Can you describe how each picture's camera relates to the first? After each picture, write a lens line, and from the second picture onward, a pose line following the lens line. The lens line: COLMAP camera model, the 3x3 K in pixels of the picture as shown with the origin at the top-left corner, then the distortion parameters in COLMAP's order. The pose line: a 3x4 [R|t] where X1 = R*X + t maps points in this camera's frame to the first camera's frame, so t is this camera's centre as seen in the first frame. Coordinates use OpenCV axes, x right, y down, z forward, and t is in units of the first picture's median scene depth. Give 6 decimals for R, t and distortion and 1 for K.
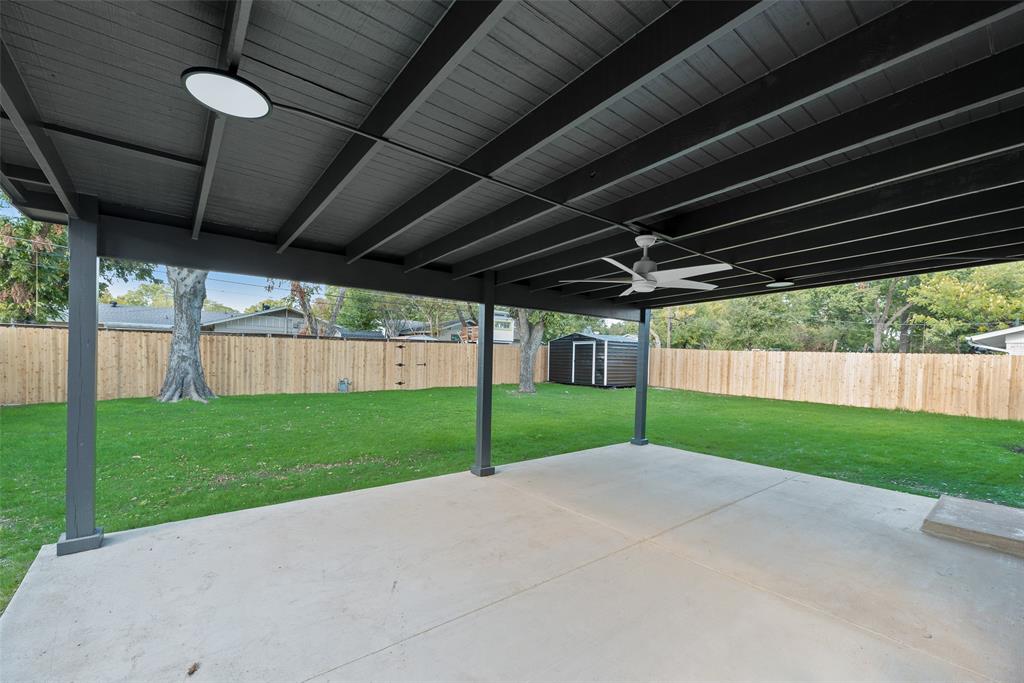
lens RADIAL K [[418.7, 0, 513.2], [0, 418.7, 351.3], [0, 0, 1]] dist [0.001468, 0.000136]
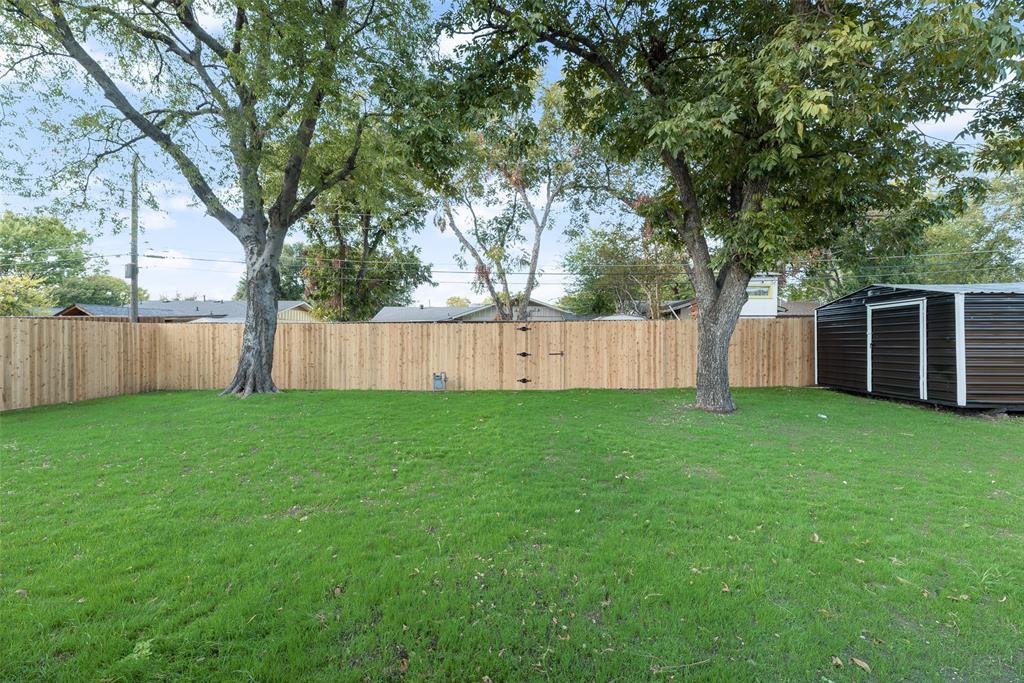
lens RADIAL K [[418.7, 0, 508.2], [0, 418.7, 337.5], [0, 0, 1]] dist [0.001468, 0.000136]
pose [[0.757996, -0.025375, -0.651766, 0.179370], [0.024628, 0.999644, -0.010277, 0.011085], [0.651794, -0.008261, 0.758351, 0.478392]]
